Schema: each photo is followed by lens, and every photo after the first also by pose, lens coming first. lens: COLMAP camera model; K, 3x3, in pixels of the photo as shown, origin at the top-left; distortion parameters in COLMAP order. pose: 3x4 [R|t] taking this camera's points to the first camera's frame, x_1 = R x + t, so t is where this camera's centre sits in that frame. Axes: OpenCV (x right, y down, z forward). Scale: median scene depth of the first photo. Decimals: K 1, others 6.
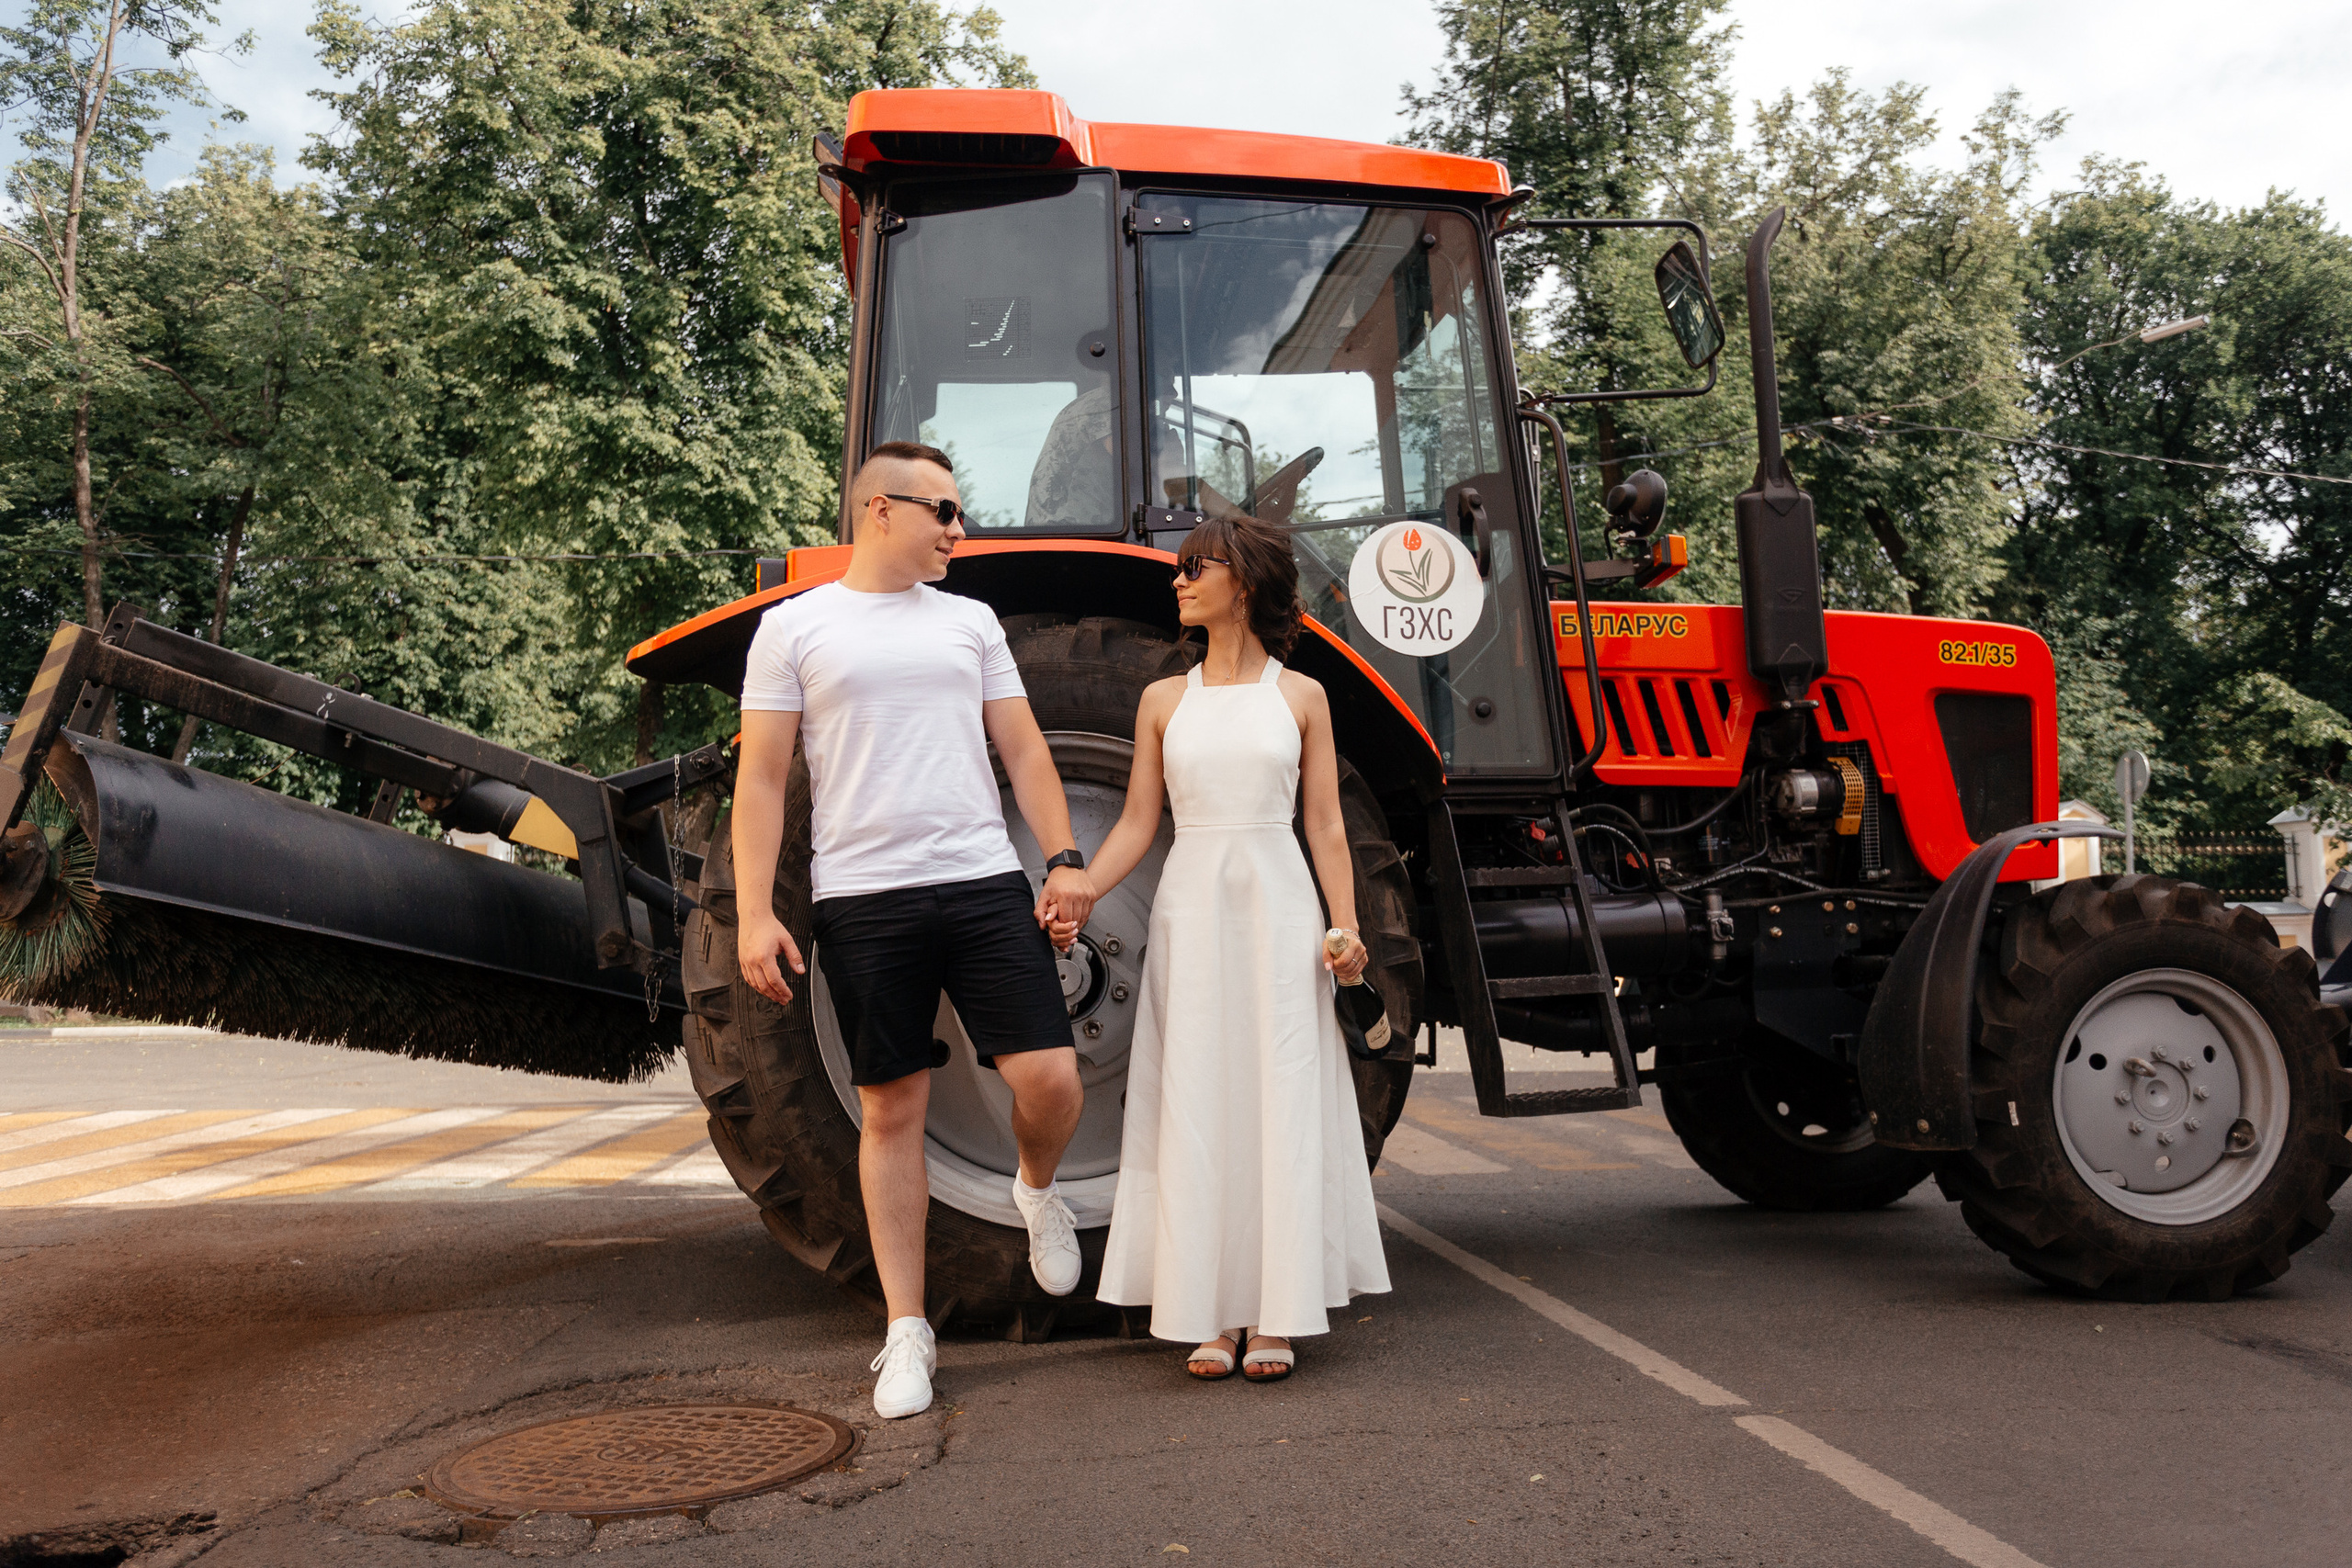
lens RADIAL K [[1845.7, 0, 1176.0], [0, 1845.7, 784.0], [0, 0, 1]] dist [-0.012023, -0.004736]
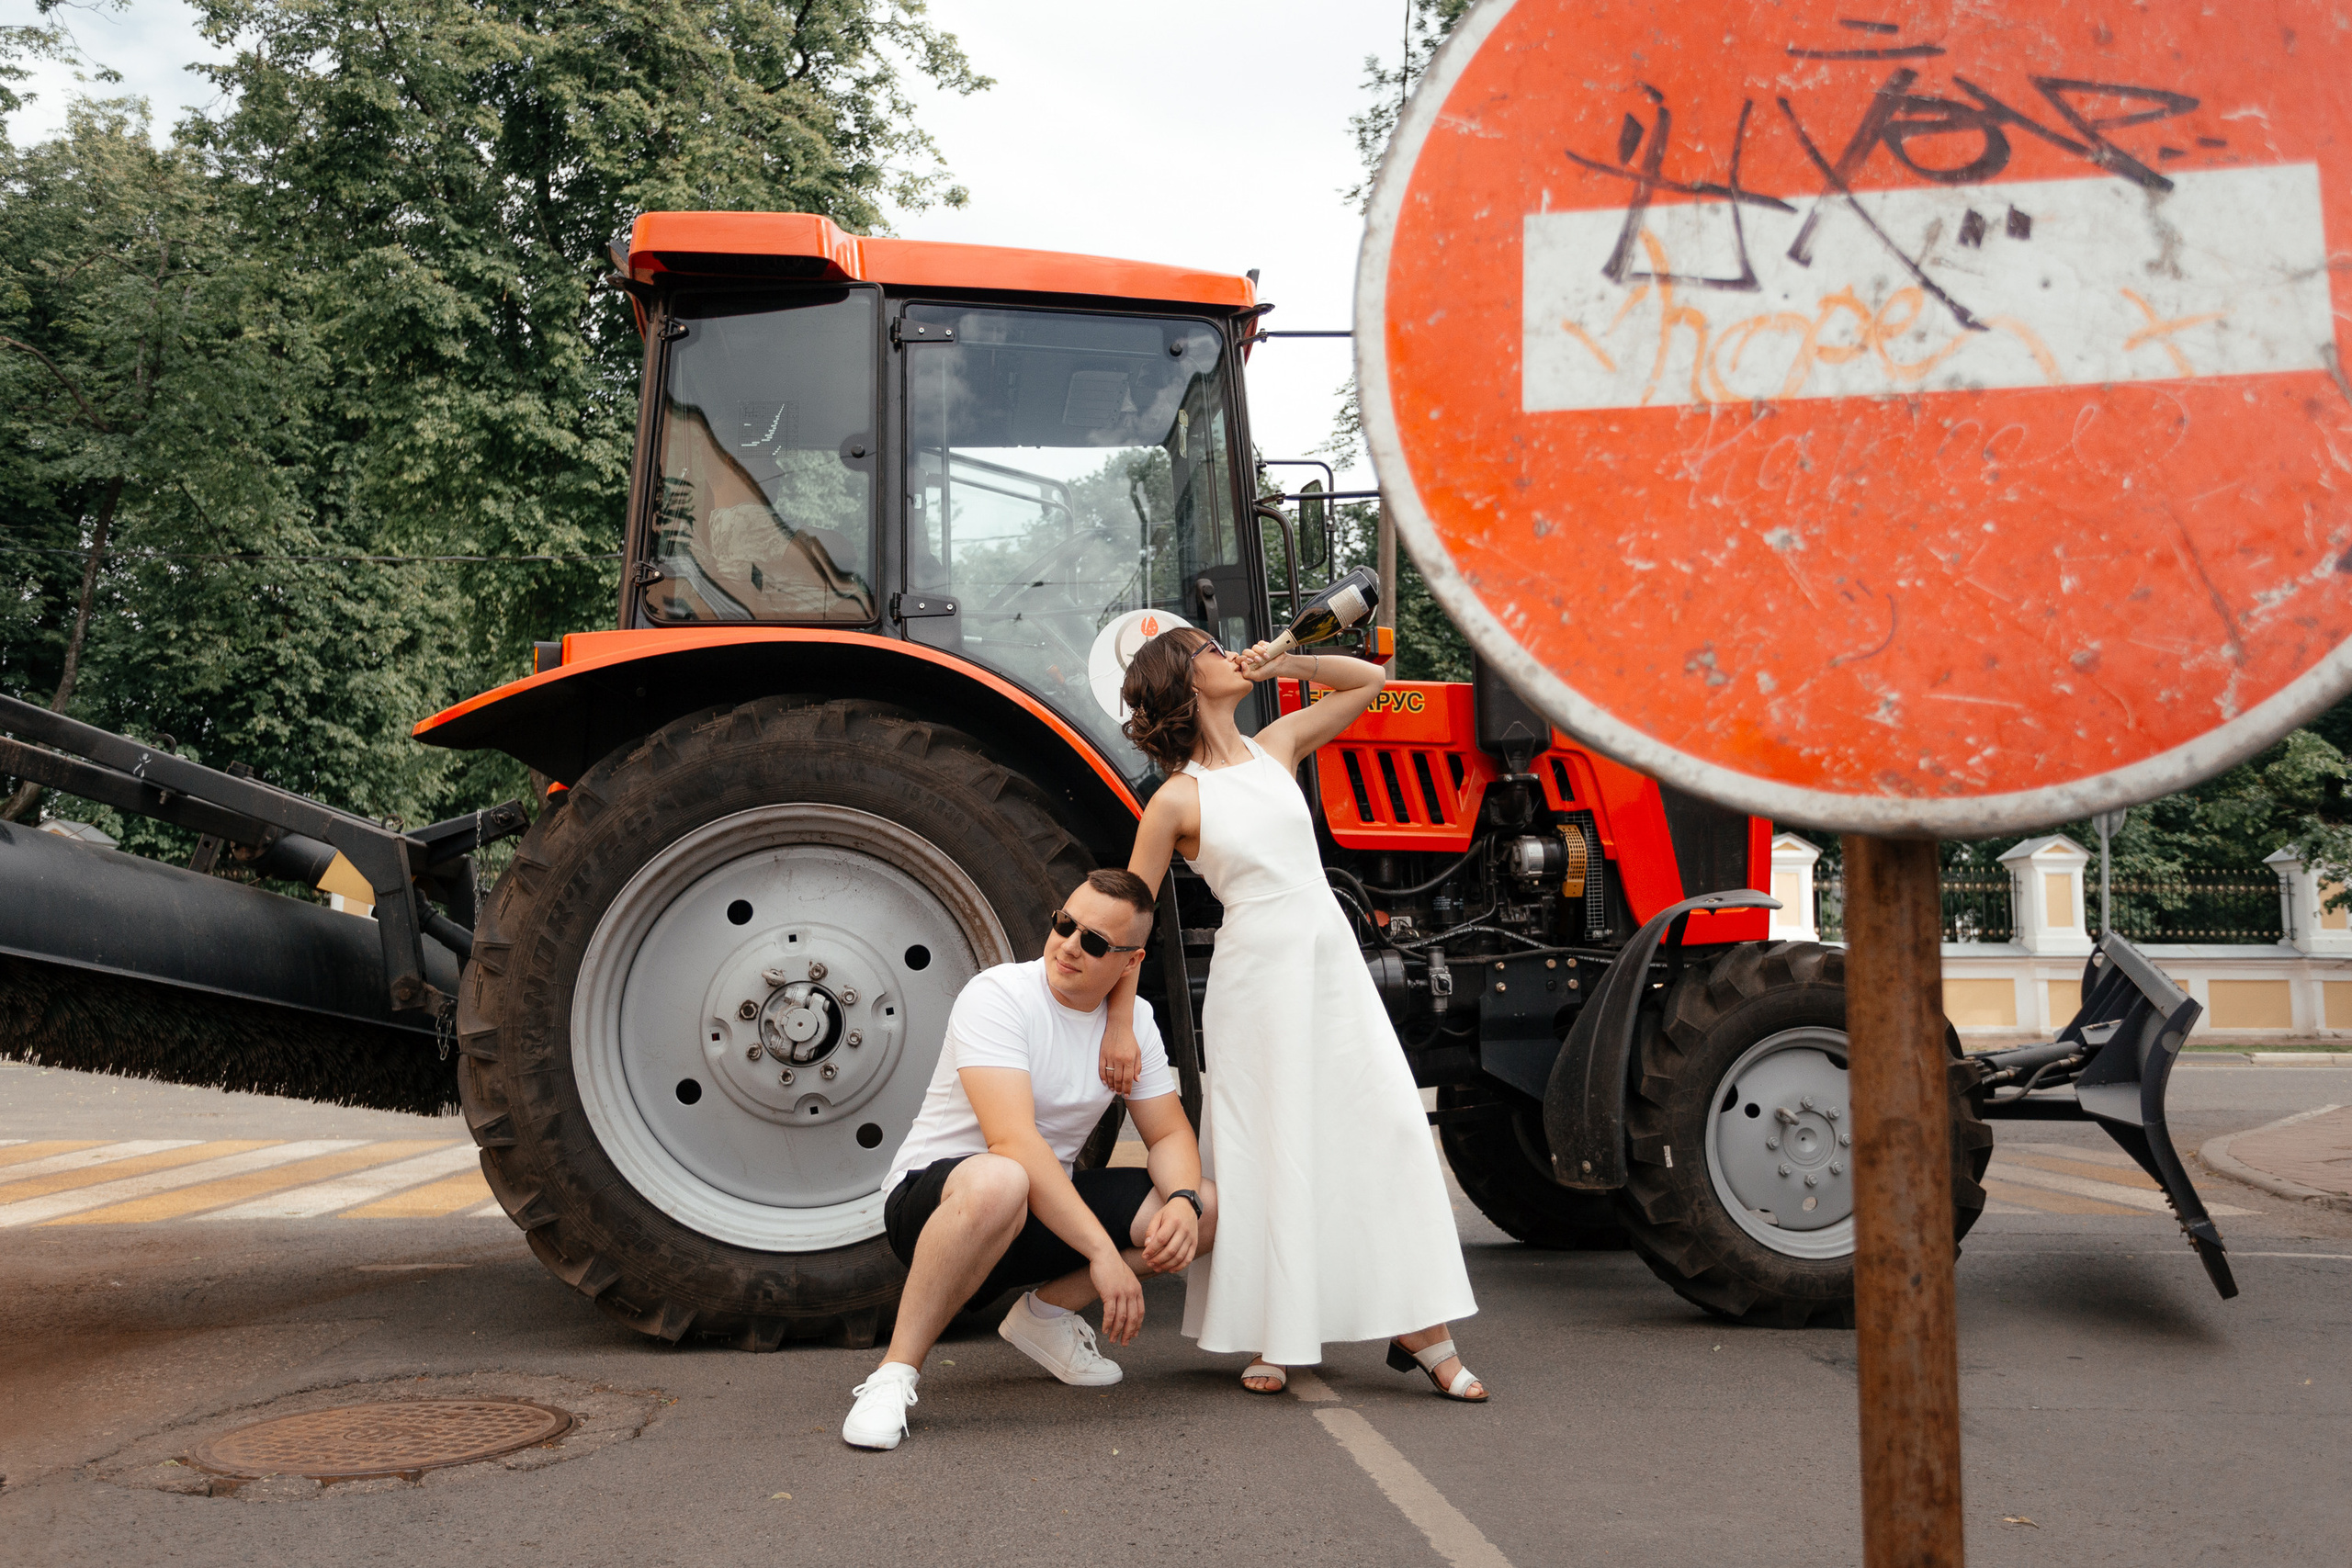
lens RADIAL K [[1991.1, 0, 1176.0], [0, 1991.1, 784.0], [0, 0, 1]] dist [0.000575, -0.012812]
pose [[0.999675, 0.013587, 0.021573, 0.072625], [-0.013411, 0.999876, -0.008255, -0.017806], [-0.021683, 0.007963, 0.999733, -0.110336]]
